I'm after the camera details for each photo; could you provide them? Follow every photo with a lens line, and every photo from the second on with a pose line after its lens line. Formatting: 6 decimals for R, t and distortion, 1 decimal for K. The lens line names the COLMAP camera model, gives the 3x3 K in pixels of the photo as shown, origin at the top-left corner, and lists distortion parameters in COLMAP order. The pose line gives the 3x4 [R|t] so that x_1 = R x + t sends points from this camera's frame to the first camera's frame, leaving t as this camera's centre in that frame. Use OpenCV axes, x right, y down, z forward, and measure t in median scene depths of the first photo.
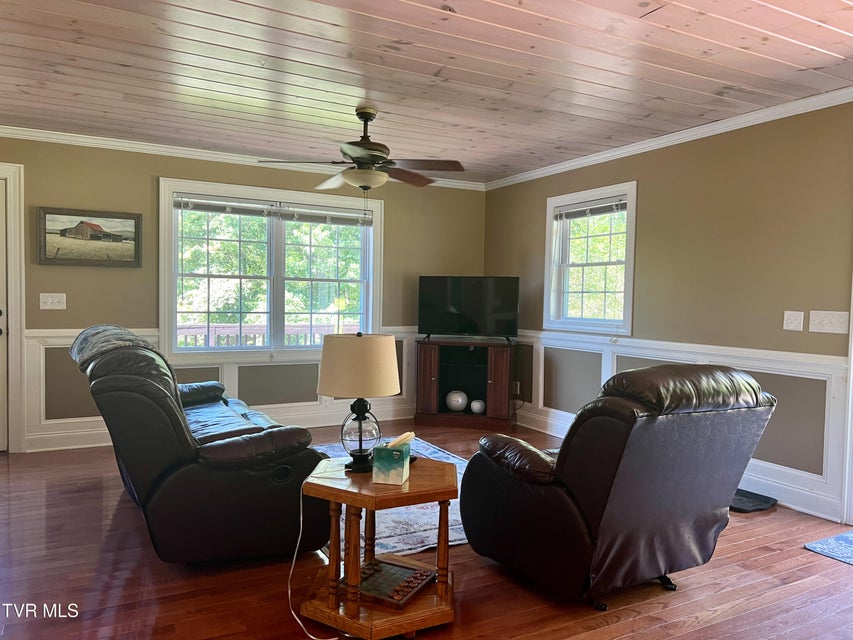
lens RADIAL K [[638.4, 0, 426.6], [0, 638.4, 322.4], [0, 0, 1]] dist [0.066841, -0.085992]
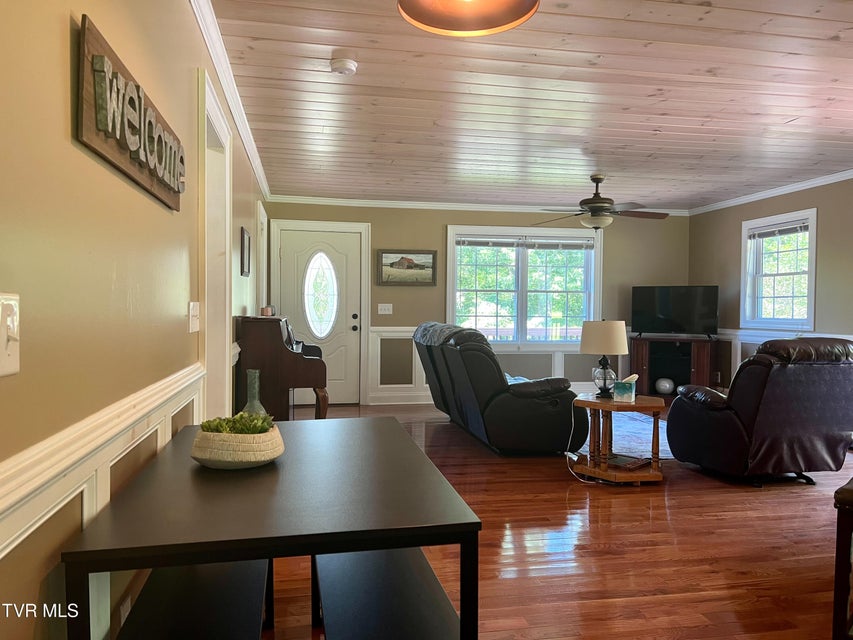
lens RADIAL K [[638.4, 0, 420.6], [0, 638.4, 323.3], [0, 0, 1]] dist [0.066841, -0.085992]
pose [[0.950405, -0.004614, -0.310979, -0.017921], [-0.001343, 0.999820, -0.018937, 0.030971], [0.311011, 0.018415, 0.950228, -0.436154]]
